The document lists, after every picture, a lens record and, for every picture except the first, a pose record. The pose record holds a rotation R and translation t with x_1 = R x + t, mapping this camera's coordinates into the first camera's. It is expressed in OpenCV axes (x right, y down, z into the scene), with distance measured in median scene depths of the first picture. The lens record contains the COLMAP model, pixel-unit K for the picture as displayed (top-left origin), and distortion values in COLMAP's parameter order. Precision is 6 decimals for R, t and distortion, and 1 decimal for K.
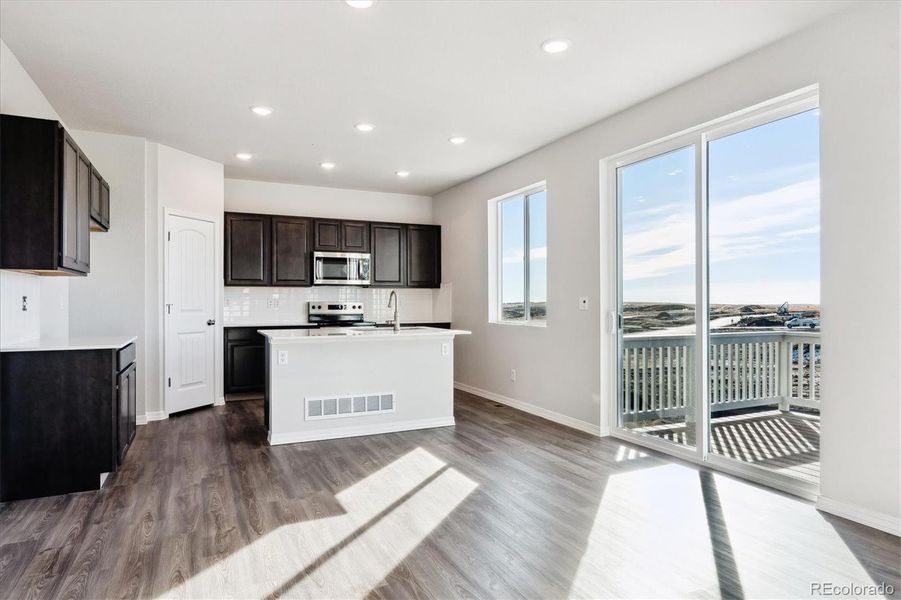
lens RADIAL K [[520.0, 0, 443.4], [0, 520.0, 298.3], [0, 0, 1]] dist [-0.000889, 0.000391]
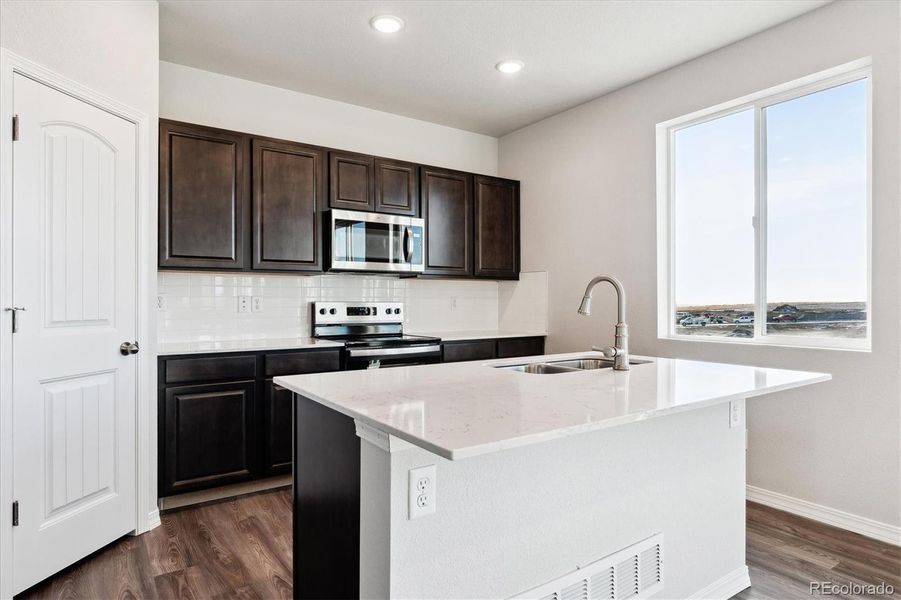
lens RADIAL K [[520.0, 0, 455.1], [0, 520.0, 300.1], [0, 0, 1]] dist [-0.000889, 0.000391]
pose [[0.985851, 0.001194, 0.167620, -0.245956], [-0.001710, 0.999994, 0.002937, 0.003600], [-0.167616, -0.003182, 0.985847, 0.513672]]
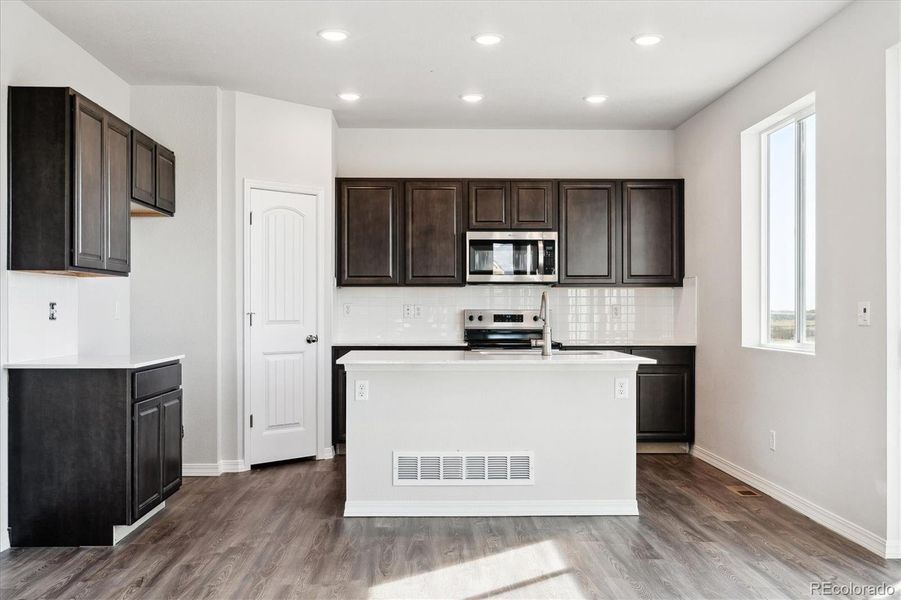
lens RADIAL K [[895.6, 0, 449.4], [0, 895.6, 306.4], [0, 0, 1]] dist [0.010900, 0.000000]
pose [[0.920914, 0.000108, -0.389766, 0.188485], [0.001051, 0.999996, 0.002760, -0.000440], [0.389765, -0.002951, 0.920910, -0.033091]]
